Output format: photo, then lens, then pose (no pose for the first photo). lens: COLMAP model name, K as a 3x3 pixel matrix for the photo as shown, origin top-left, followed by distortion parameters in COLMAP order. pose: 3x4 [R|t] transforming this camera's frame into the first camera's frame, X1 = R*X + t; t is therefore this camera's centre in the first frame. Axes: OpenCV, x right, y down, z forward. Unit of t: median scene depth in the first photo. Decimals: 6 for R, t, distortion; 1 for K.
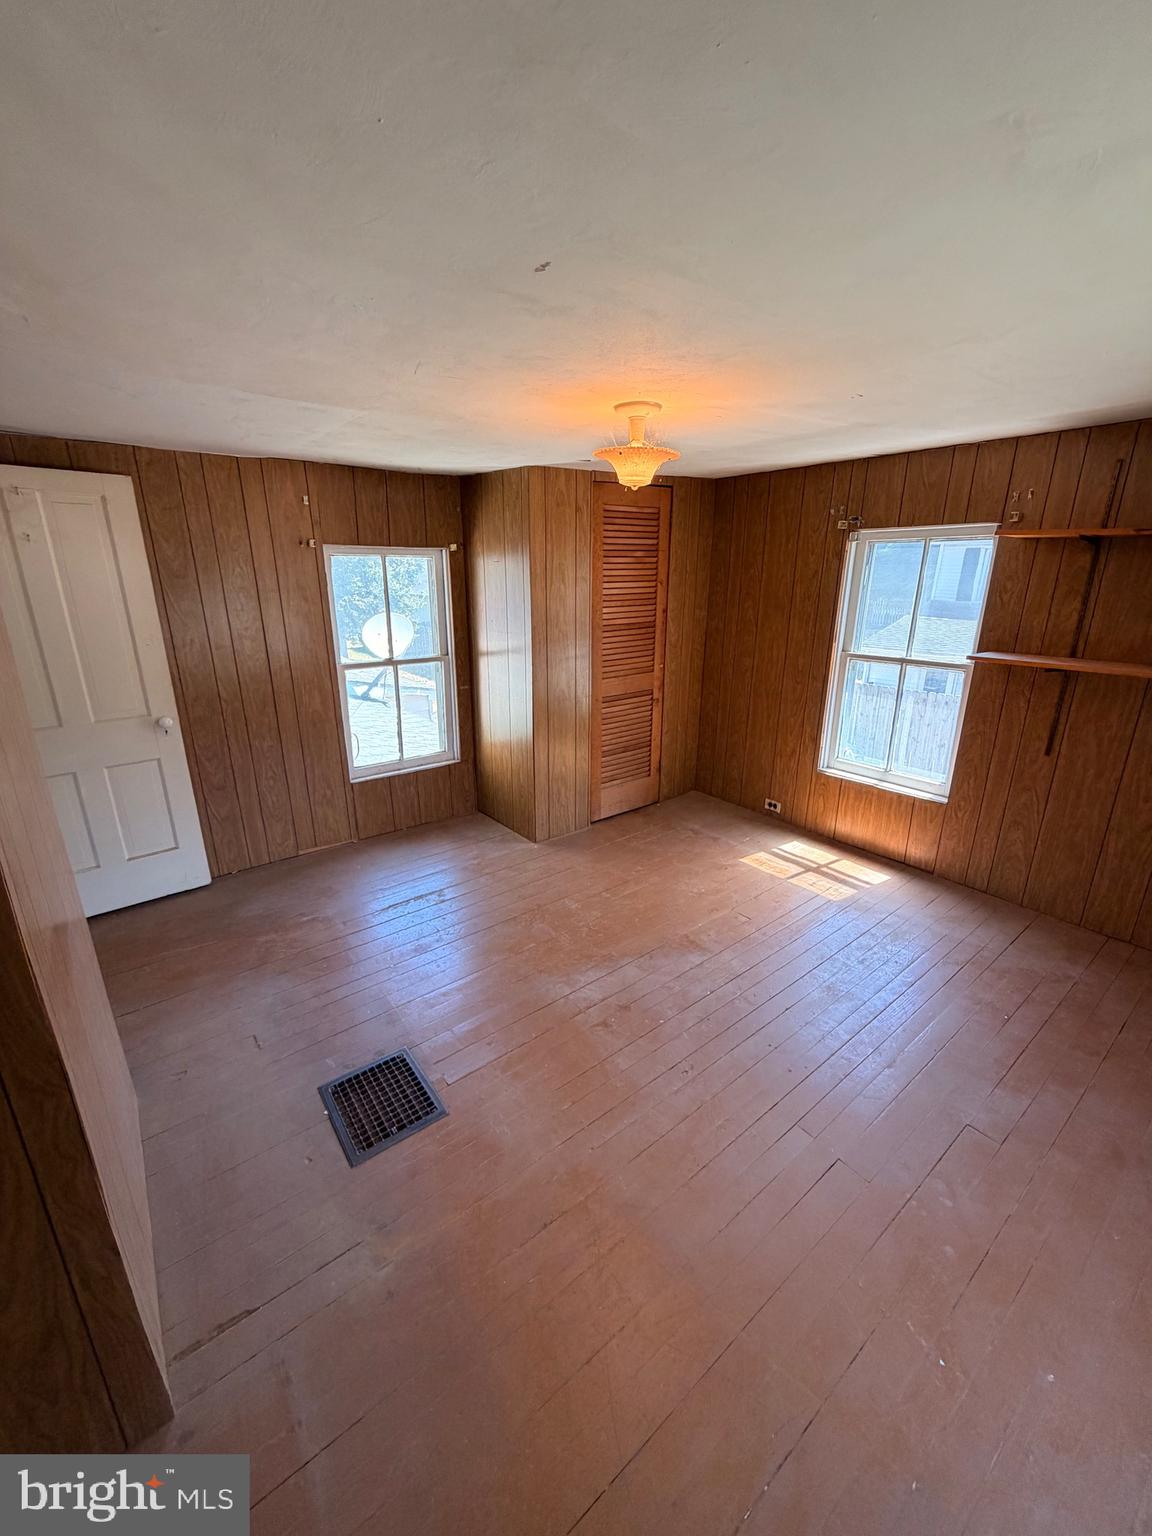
lens RADIAL K [[609.8, 0, 574.6], [0, 609.8, 761.9], [0, 0, 1]] dist [-0.000966, 0.000018]
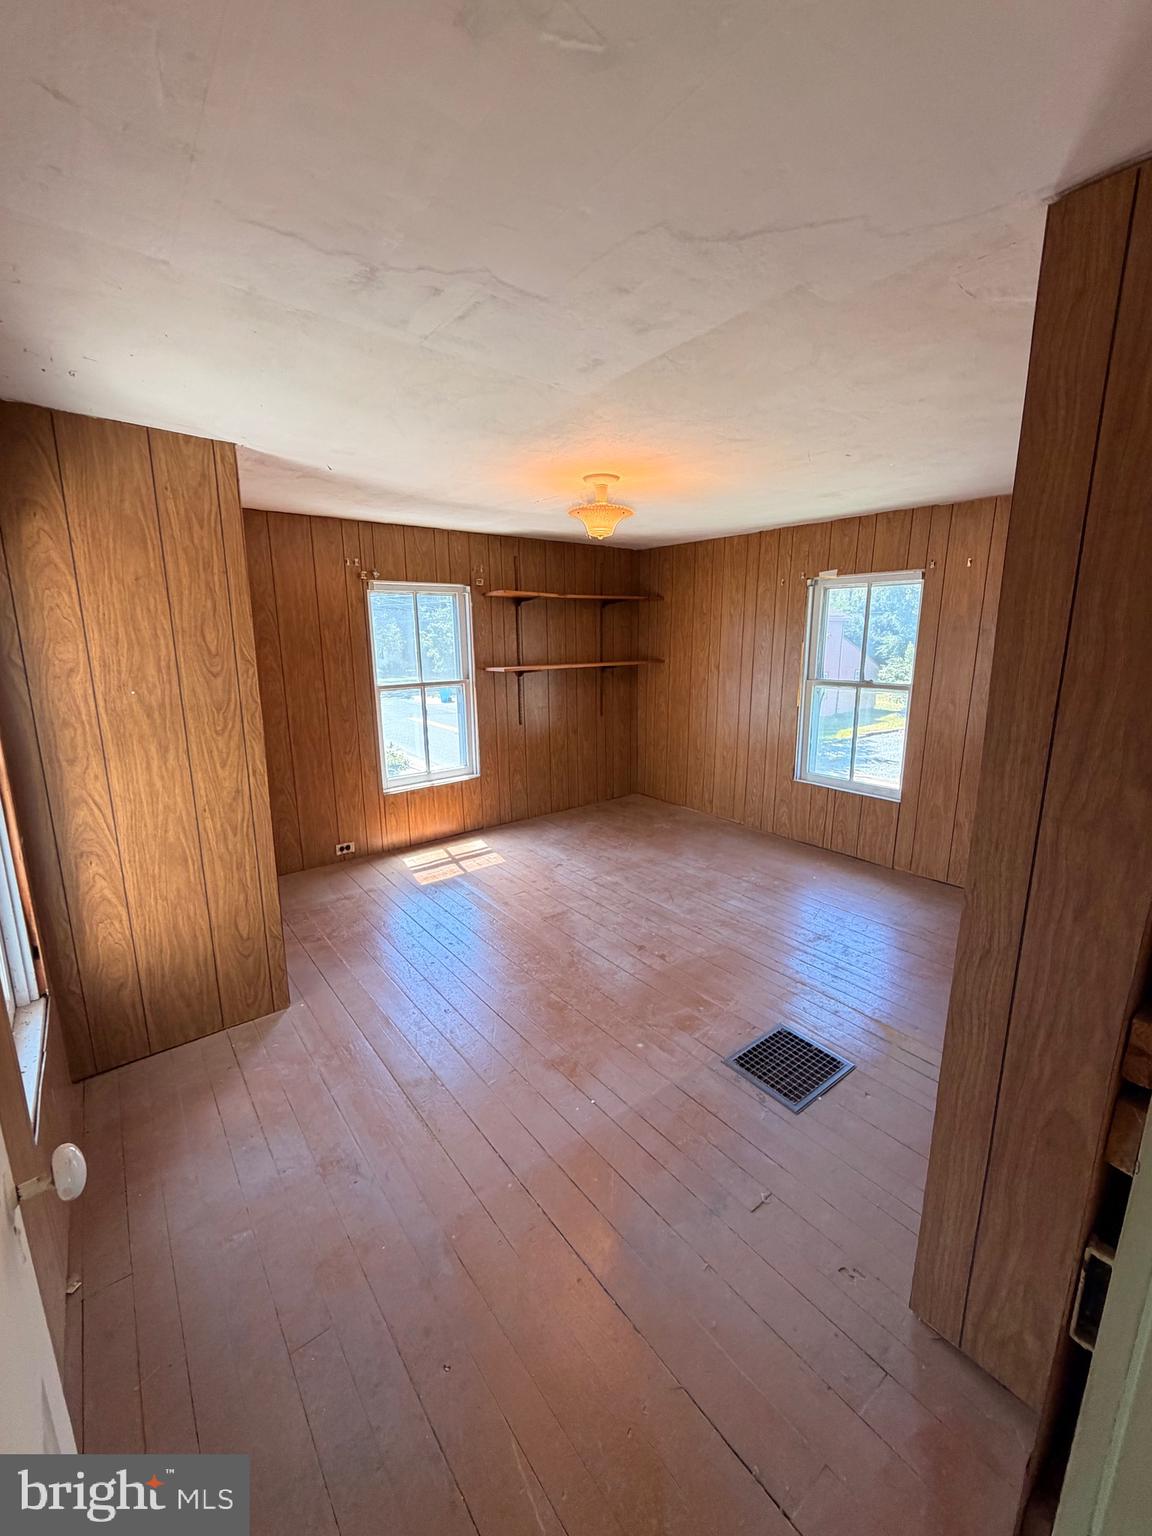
lens RADIAL K [[609.8, 0, 574.6], [0, 609.8, 761.9], [0, 0, 1]] dist [-0.000966, 0.000018]
pose [[-0.000758, -0.205134, 0.978734, -0.761895], [0.312294, 0.929734, 0.195106, -0.168116], [-0.949985, 0.305801, 0.063357, 0.675534]]
